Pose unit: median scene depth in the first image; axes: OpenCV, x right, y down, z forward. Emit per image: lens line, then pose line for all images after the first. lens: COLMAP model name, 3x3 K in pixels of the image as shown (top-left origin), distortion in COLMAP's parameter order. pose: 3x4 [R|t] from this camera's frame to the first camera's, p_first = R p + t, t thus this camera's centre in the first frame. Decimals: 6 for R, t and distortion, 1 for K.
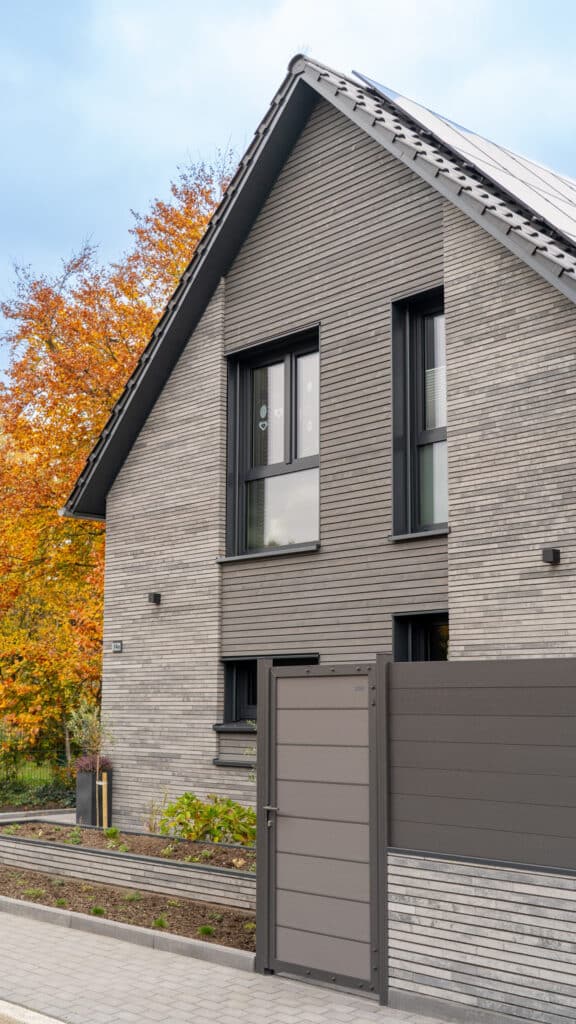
lens RADIAL K [[1191.6, 0, 330.8], [0, 1191.6, 558.0], [0, 0, 1]] dist [0.029999, 0.004370]
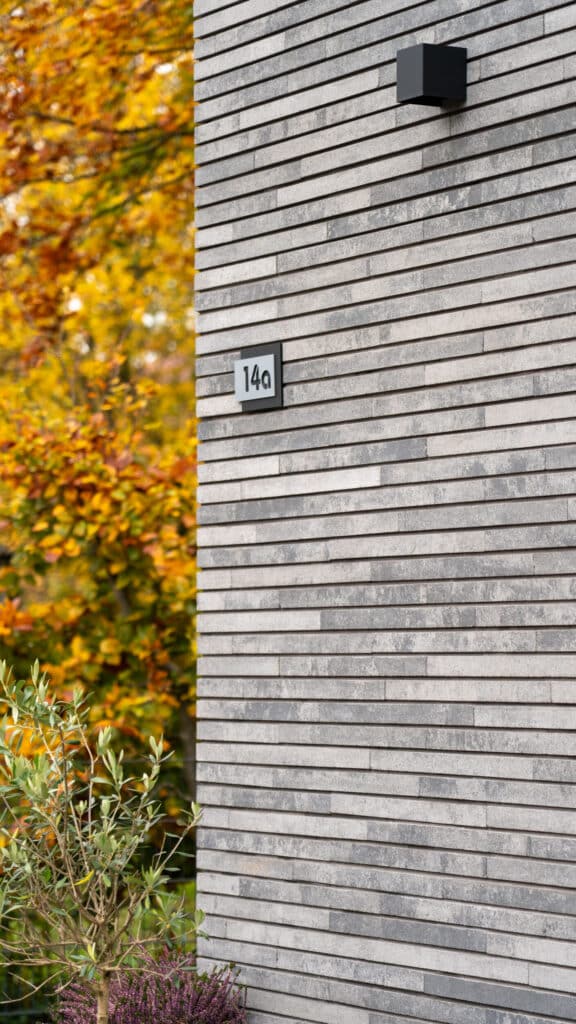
lens RADIAL K [[3273.7, 0, 288.0], [0, 3273.7, 512.0], [0, 0, 1]] dist [0.040832, 0.188900]
pose [[0.964416, -0.016678, -0.263861, -0.045861], [0.037084, 0.996675, 0.072546, 0.062090], [0.261774, -0.079749, 0.961829, 0.548588]]
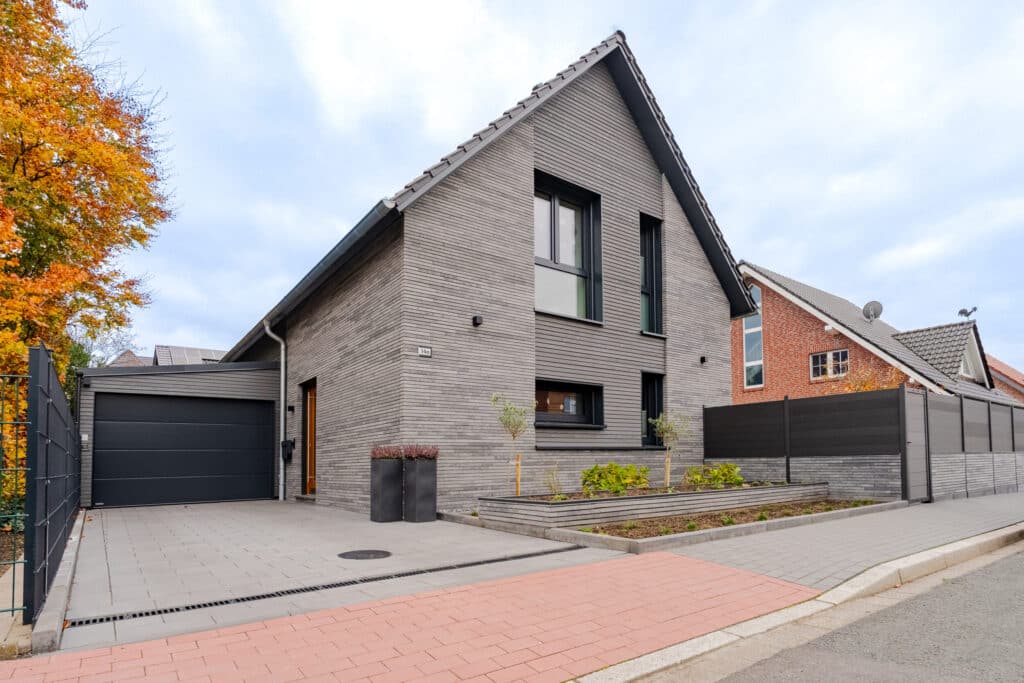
lens RADIAL K [[520.3, 0, 511.0], [0, 520.3, 443.4], [0, 0, 1]] dist [0.001075, 0.000244]
pose [[0.144507, 0.022963, 0.989237, -0.692009], [-0.111351, 0.993758, -0.006802, 0.164273], [-0.983219, -0.109169, 0.146162, 0.885615]]
